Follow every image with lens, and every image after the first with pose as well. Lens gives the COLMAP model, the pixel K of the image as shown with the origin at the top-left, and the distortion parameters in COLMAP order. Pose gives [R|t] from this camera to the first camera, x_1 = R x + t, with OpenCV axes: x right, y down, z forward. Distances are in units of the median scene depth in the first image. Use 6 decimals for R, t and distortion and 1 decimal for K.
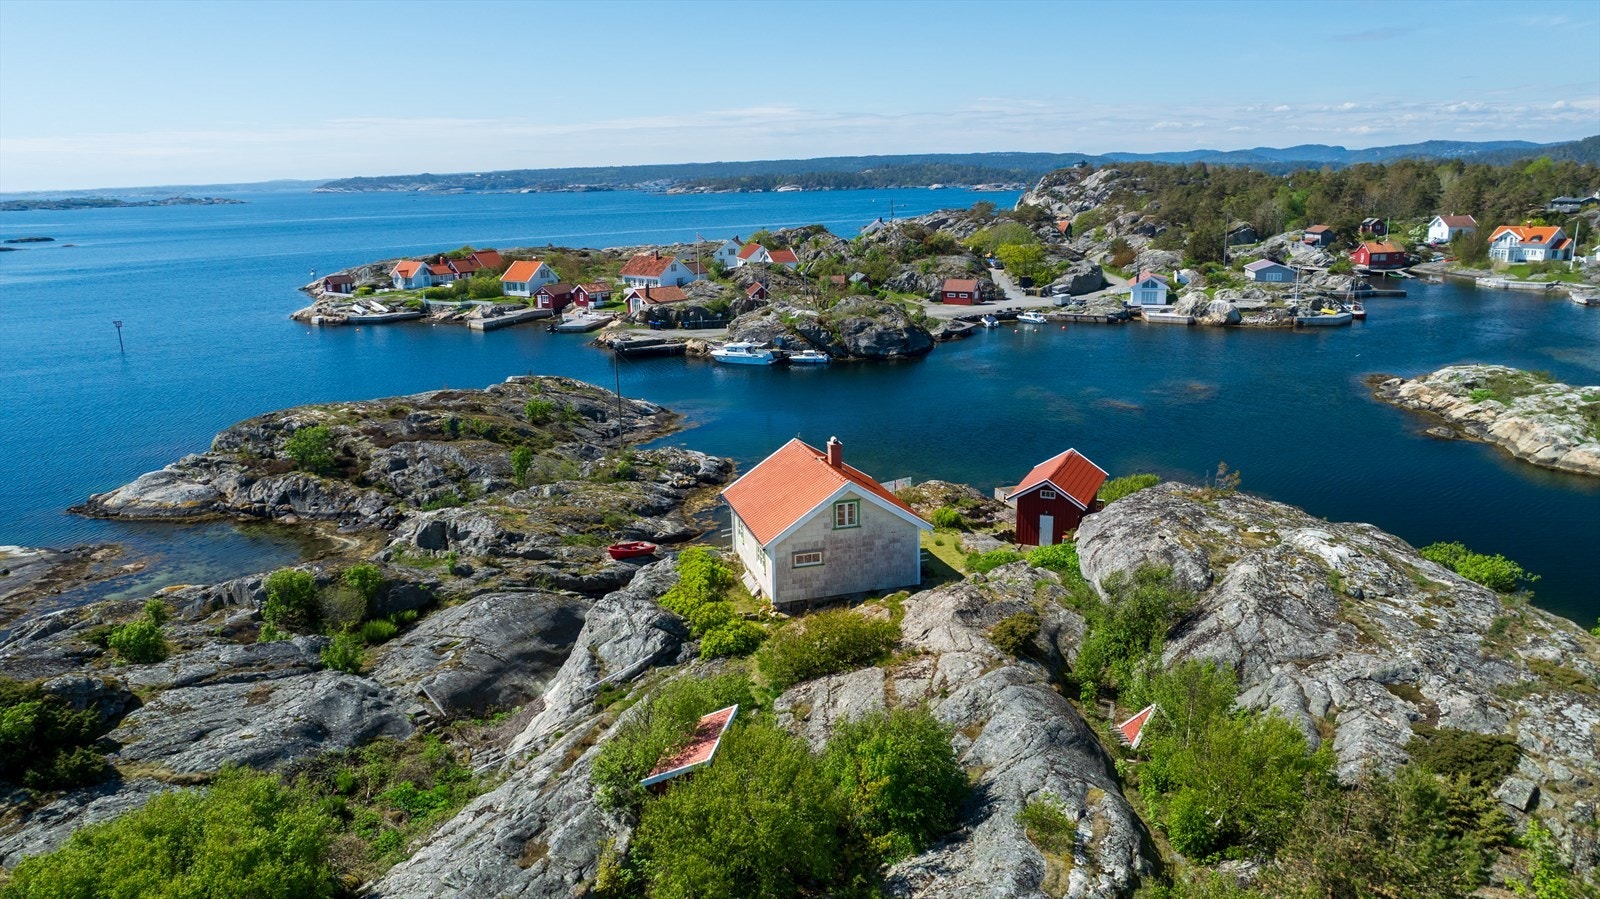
lens RADIAL K [[1125.9, 0, 803.5], [0, 1125.9, 452.9], [0, 0, 1]] dist [-0.024210, 0.017294]
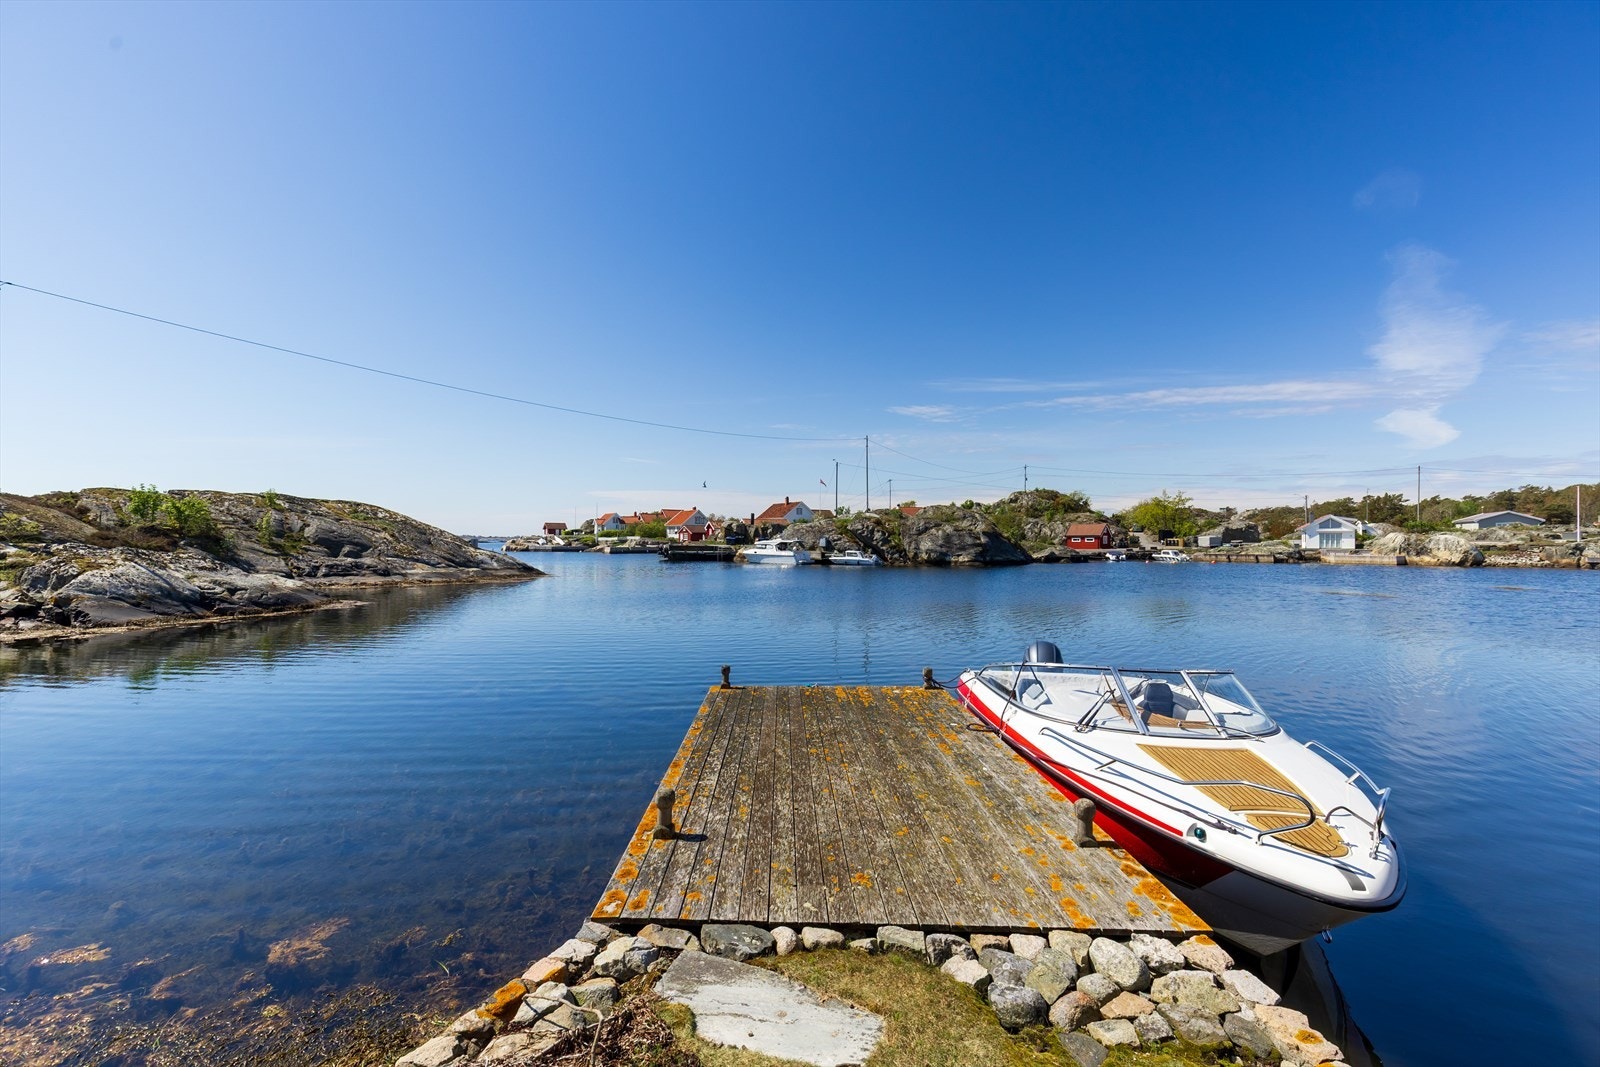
lens RADIAL K [[712.2, 0, 798.5], [0, 712.2, 528.5], [0, 0, 1]] dist [0.003979, 0.000353]
pose [[0.954327, 0.018076, -0.298215, 0.099697], [-0.092961, 0.966584, -0.238900, 0.015548], [0.283932, 0.255711, 0.924118, 0.435380]]
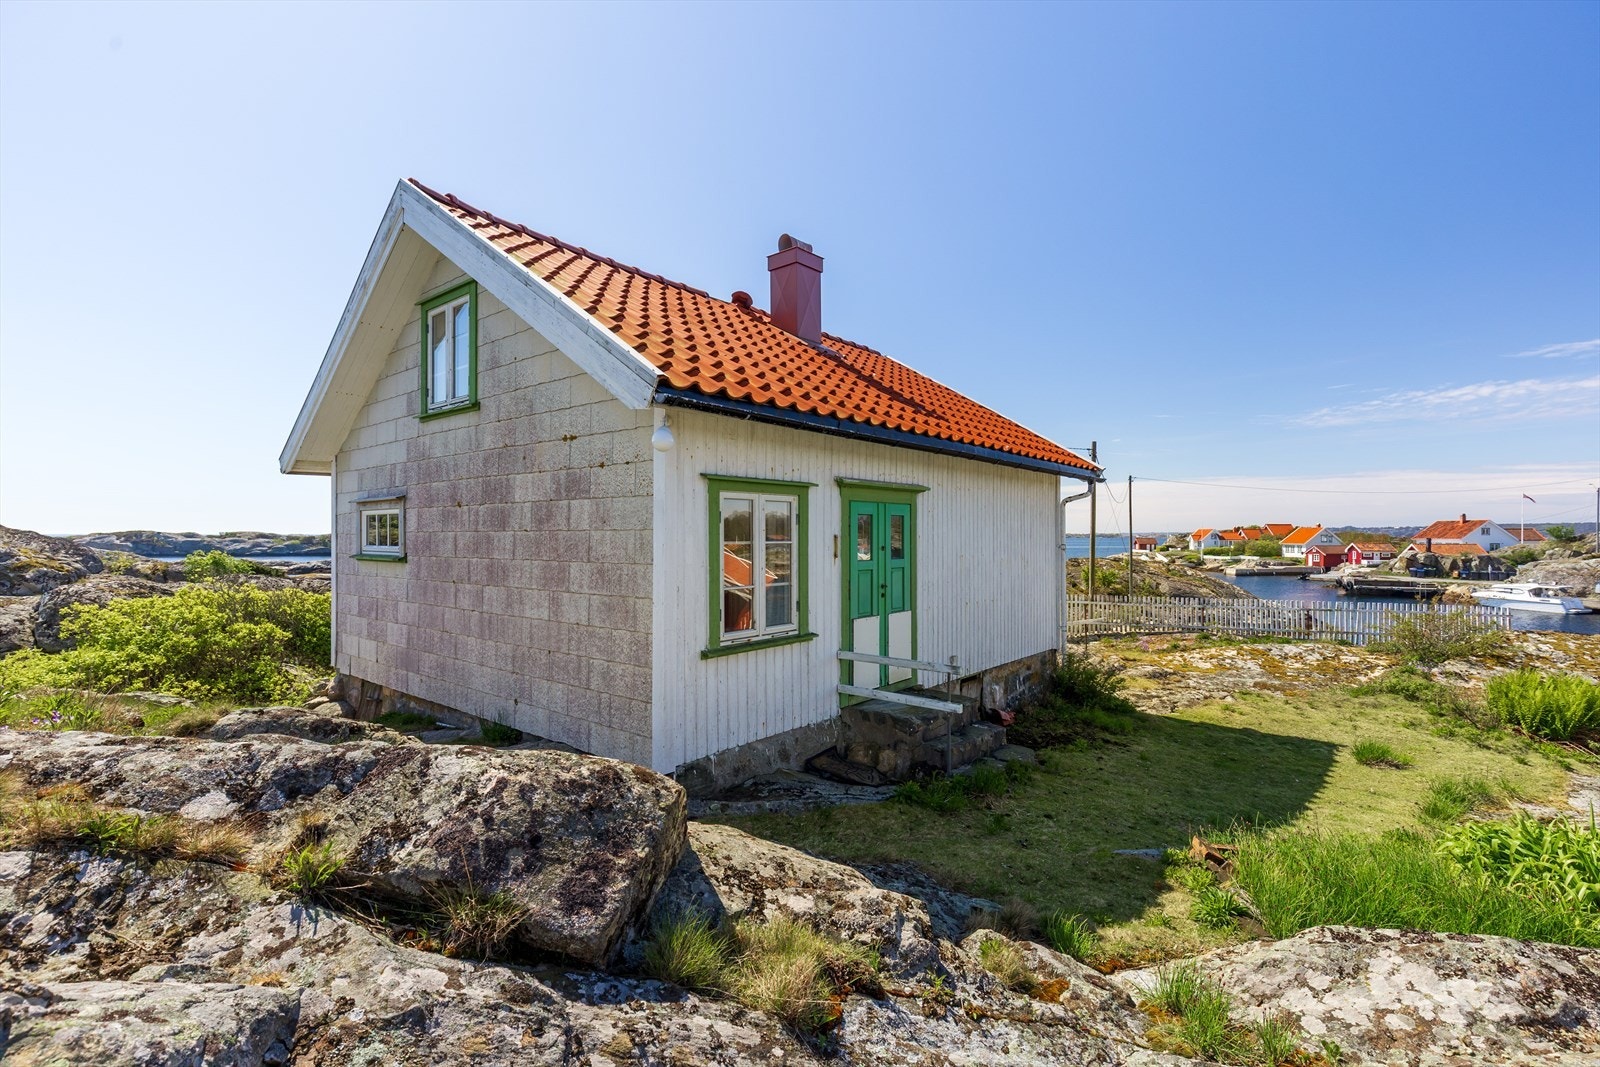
lens RADIAL K [[712.2, 0, 804.6], [0, 712.2, 533.6], [0, 0, 1]] dist [0.003979, 0.000353]
pose [[0.564544, 0.020751, -0.825142, 0.058455], [-0.211470, 0.969954, -0.120290, 0.026531], [0.797854, 0.242401, 0.551970, 0.278656]]
